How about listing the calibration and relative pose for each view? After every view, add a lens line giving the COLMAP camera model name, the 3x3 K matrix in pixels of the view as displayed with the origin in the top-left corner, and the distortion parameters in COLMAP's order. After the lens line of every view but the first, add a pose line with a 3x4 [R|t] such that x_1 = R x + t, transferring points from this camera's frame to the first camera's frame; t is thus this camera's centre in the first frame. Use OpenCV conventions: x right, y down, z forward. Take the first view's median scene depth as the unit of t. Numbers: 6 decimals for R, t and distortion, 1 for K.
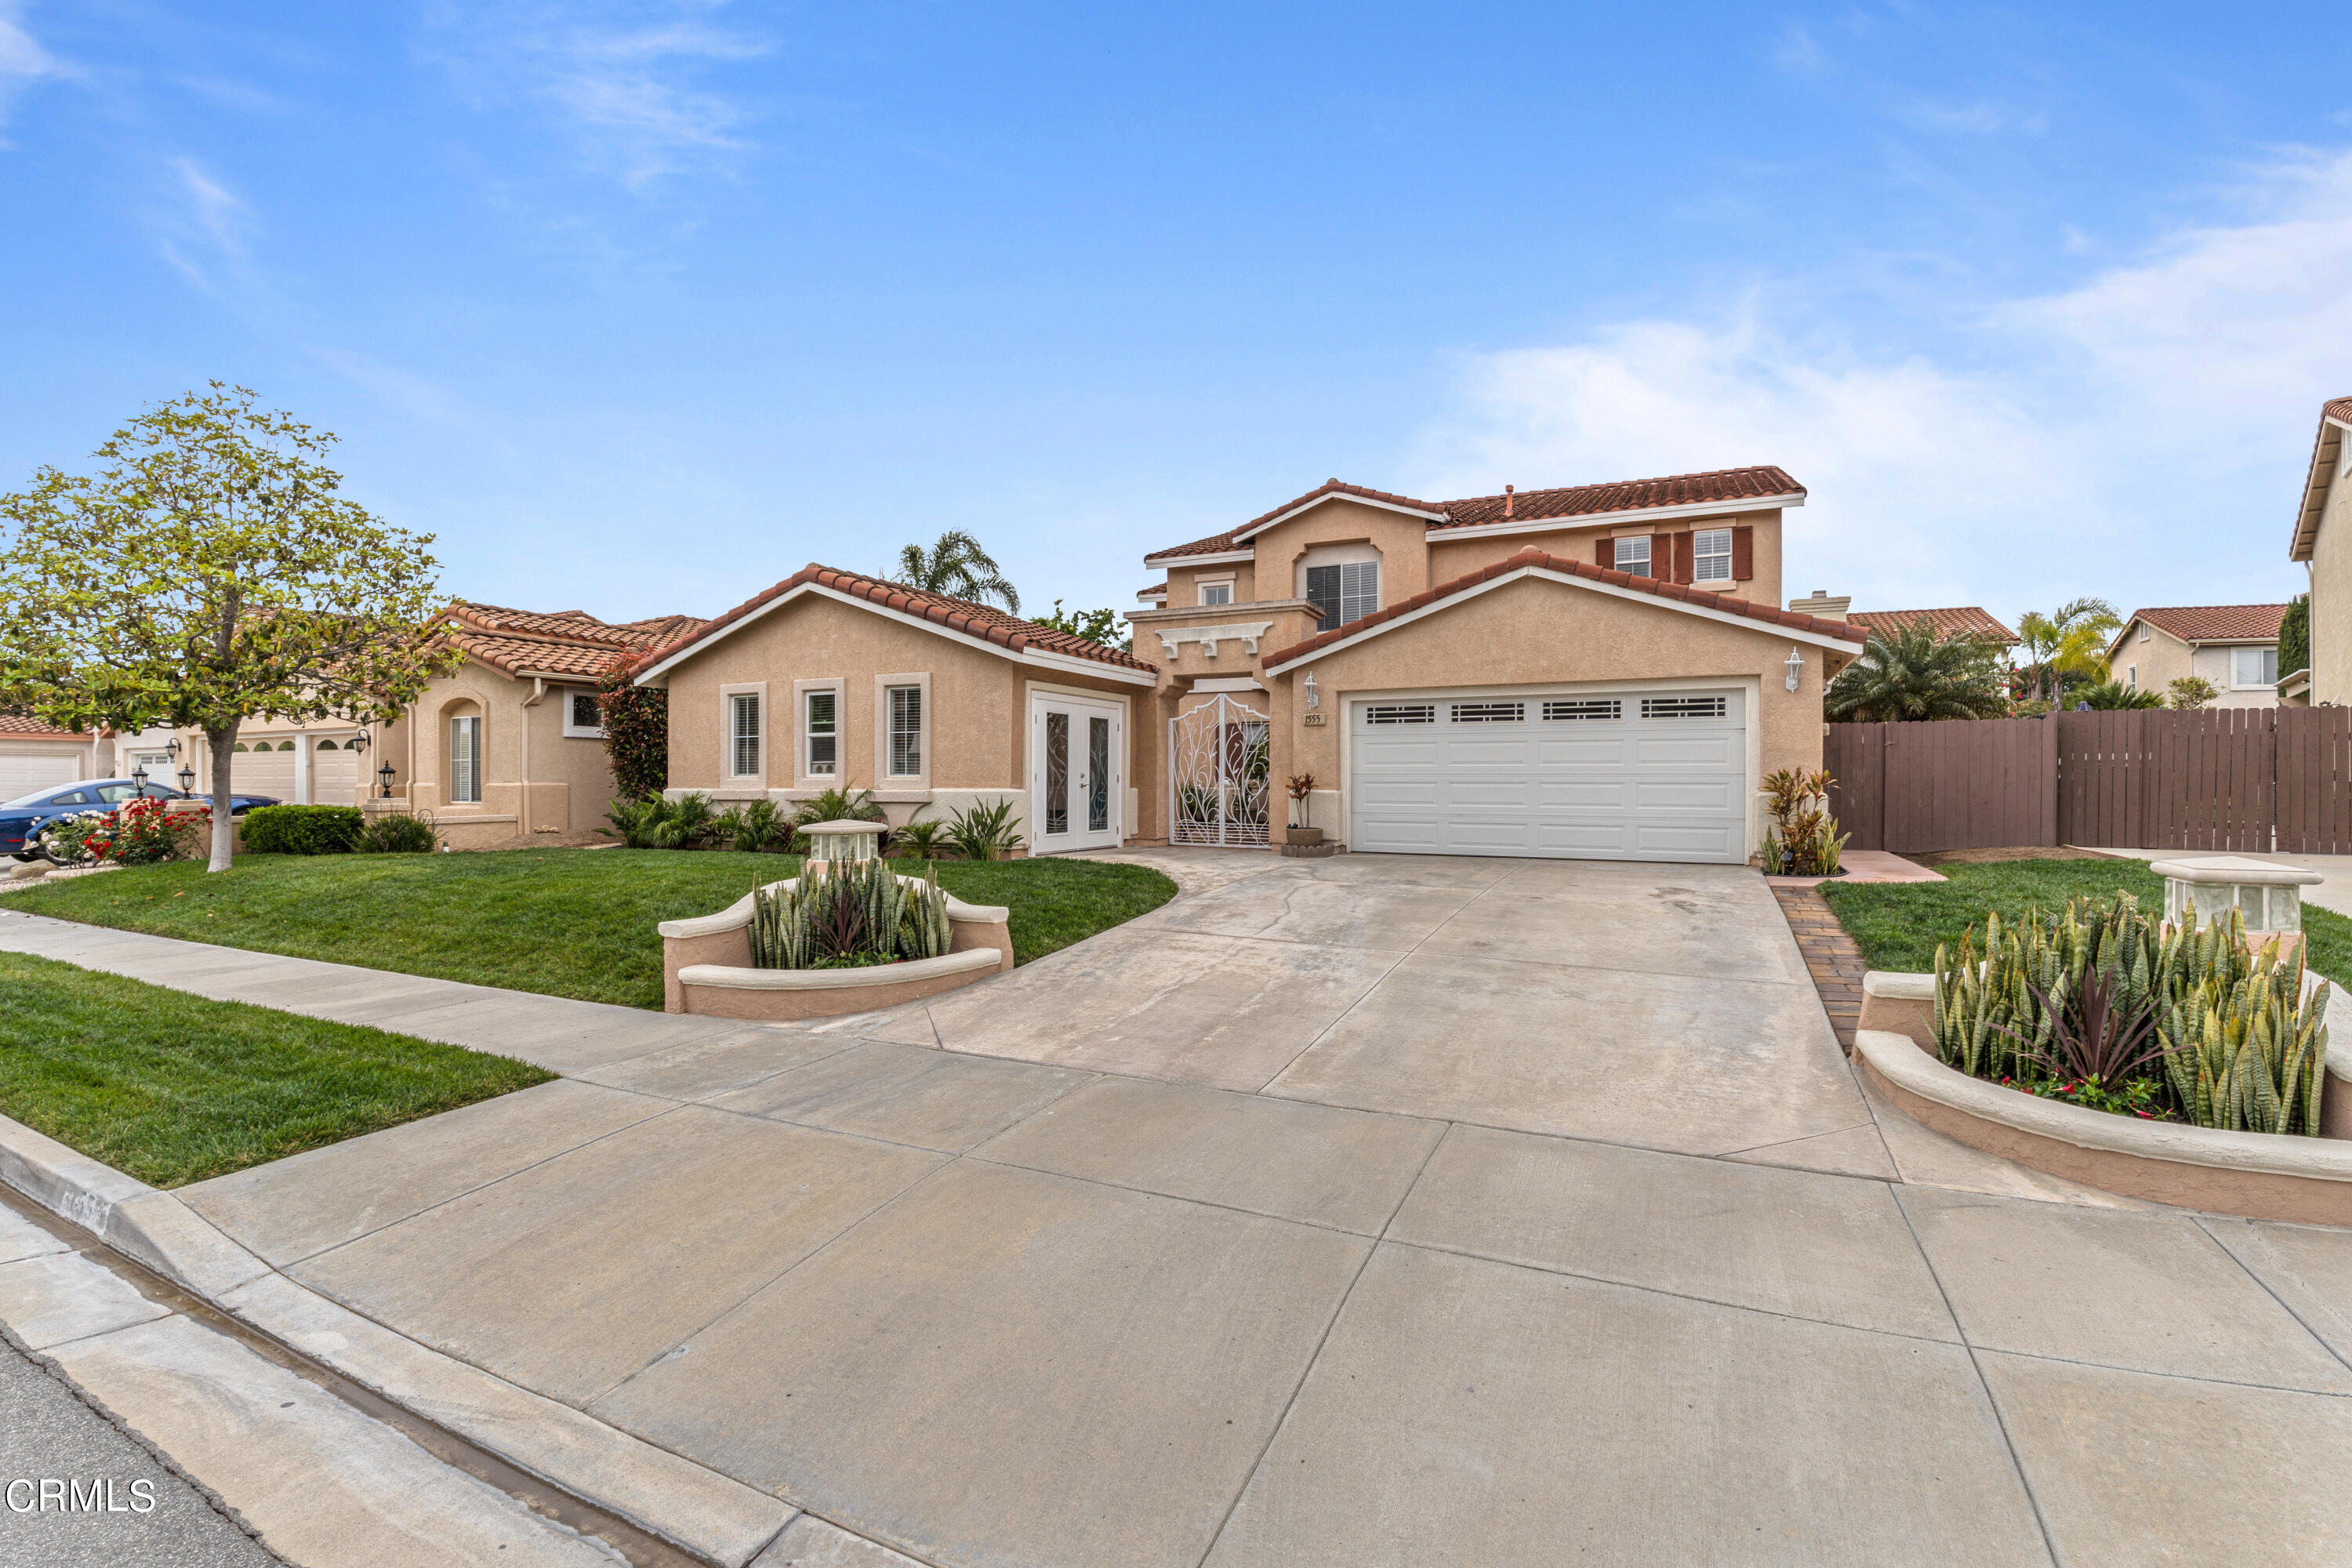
lens RADIAL K [[1045.7, 0, 1185.1], [0, 1045.7, 782.3], [0, 0, 1]] dist [-0.006093, -0.002294]
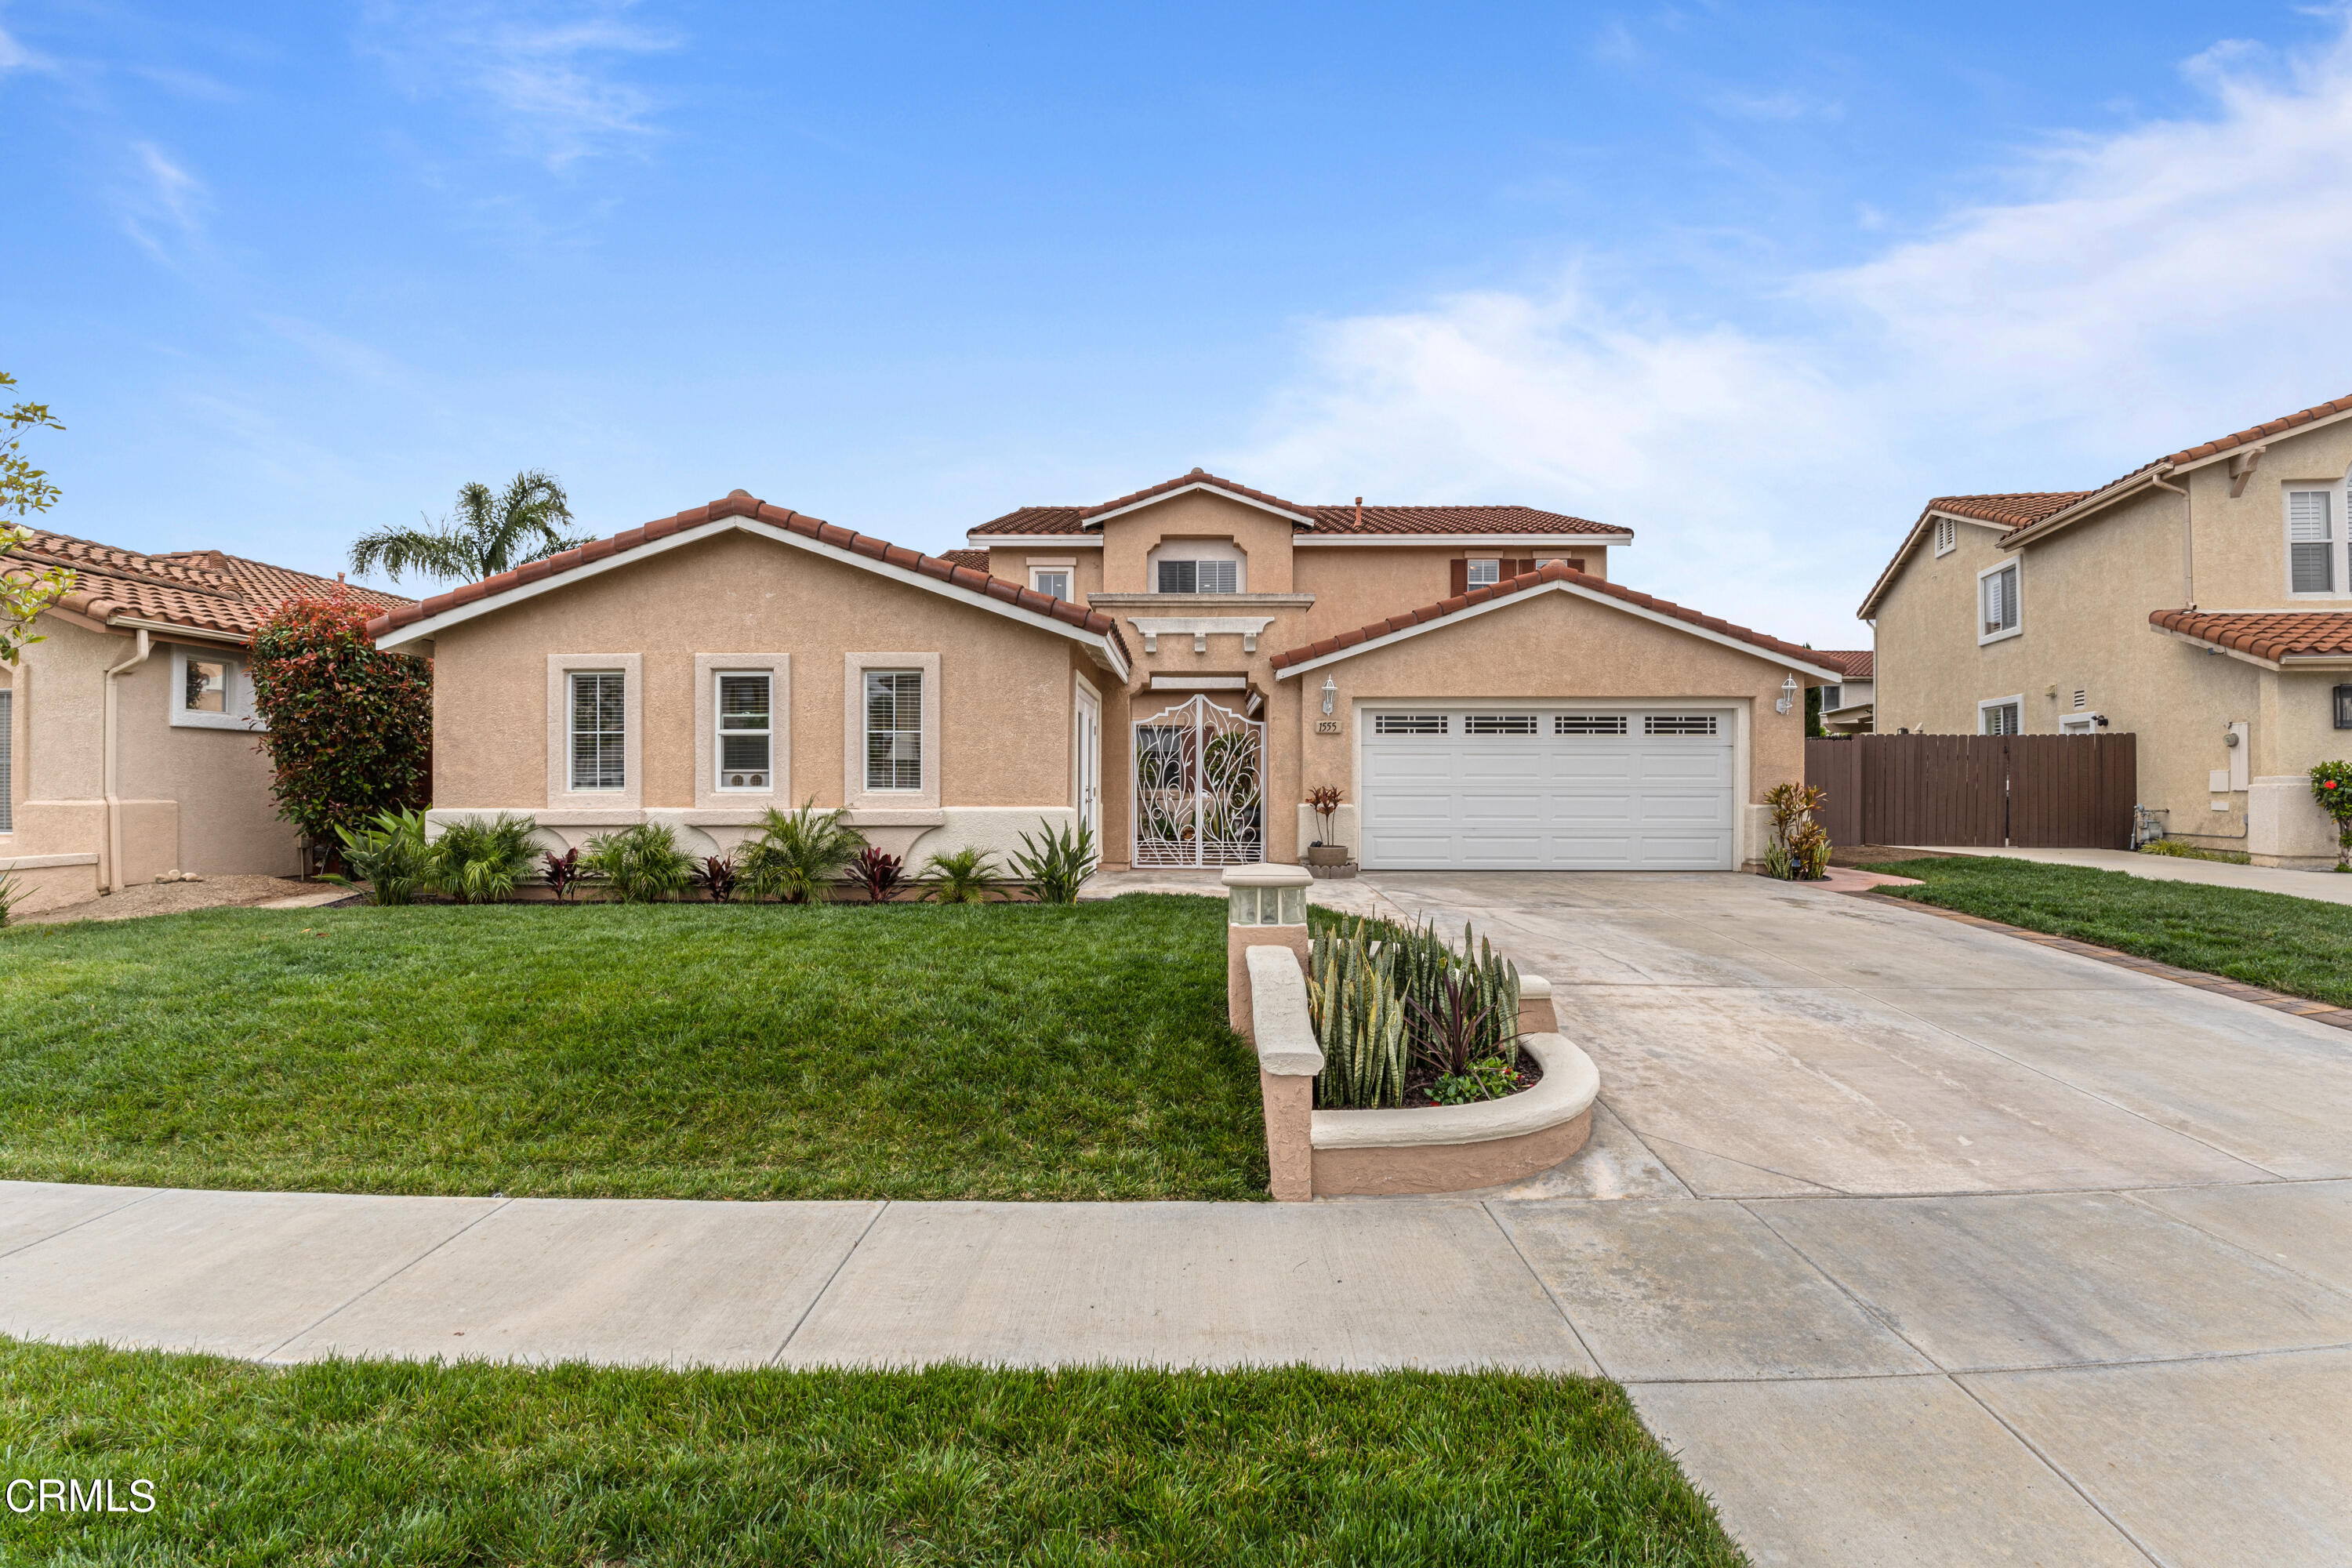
lens RADIAL K [[1045.7, 0, 1176.6], [0, 1045.7, 793.5], [0, 0, 1]] dist [-0.006093, -0.002294]
pose [[0.901699, -0.003914, 0.432347, -0.381898], [0.000690, 0.999971, 0.007615, -0.008991], [-0.432364, -0.006568, 0.901675, 0.223973]]
